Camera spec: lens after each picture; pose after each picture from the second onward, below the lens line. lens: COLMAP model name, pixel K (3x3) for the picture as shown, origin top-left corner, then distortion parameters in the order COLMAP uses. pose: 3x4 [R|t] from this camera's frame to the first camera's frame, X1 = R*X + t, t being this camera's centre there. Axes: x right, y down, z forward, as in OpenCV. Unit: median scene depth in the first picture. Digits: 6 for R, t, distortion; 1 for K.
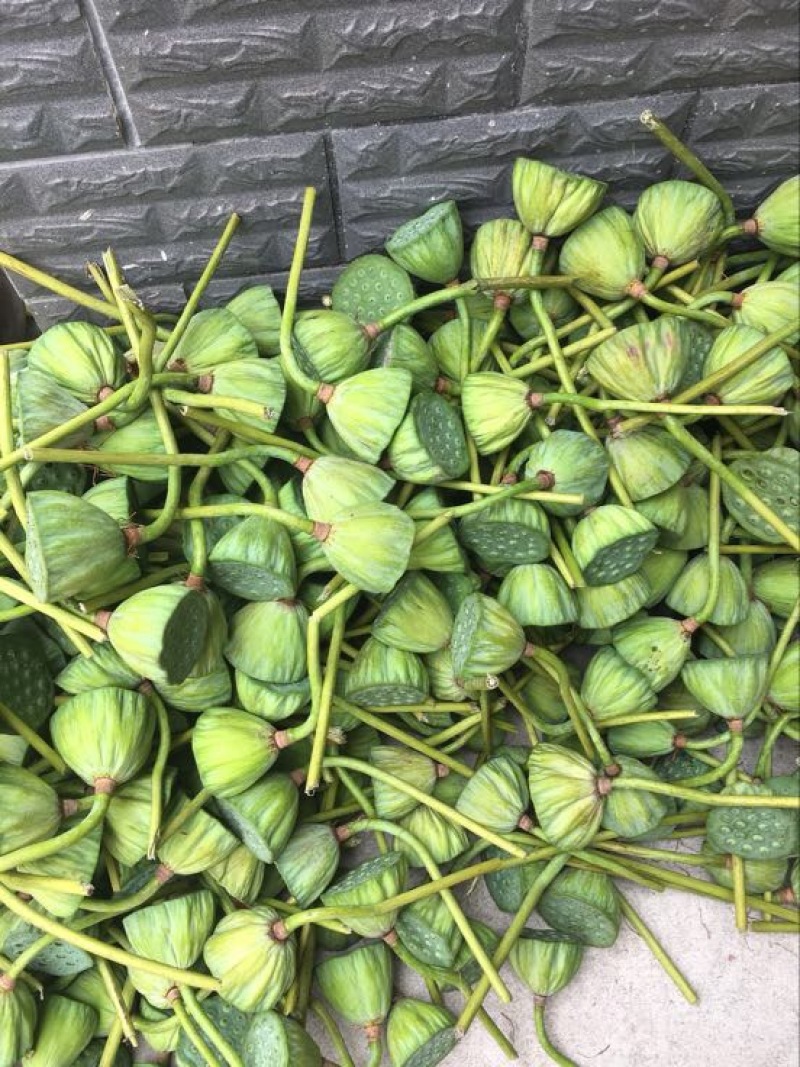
lens RADIAL K [[913.5, 0, 400.0], [0, 913.5, 533.5], [0, 0, 1]] dist [0.087921, -0.130277]
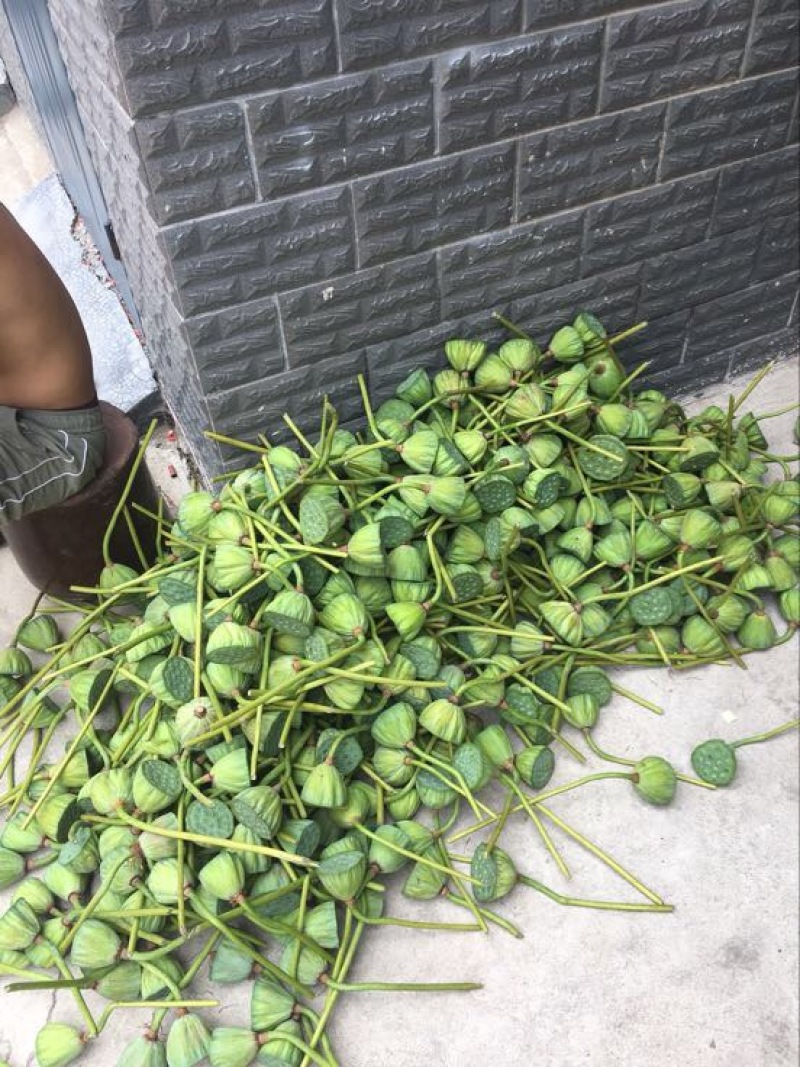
lens RADIAL K [[913.5, 0, 400.0], [0, 913.5, 533.5], [0, 0, 1]] dist [0.087921, -0.130277]
pose [[0.948687, -0.241379, 0.204278, -0.550376], [0.294207, 0.910556, -0.290397, 0.638418], [-0.115911, 0.335595, 0.934848, -0.930701]]
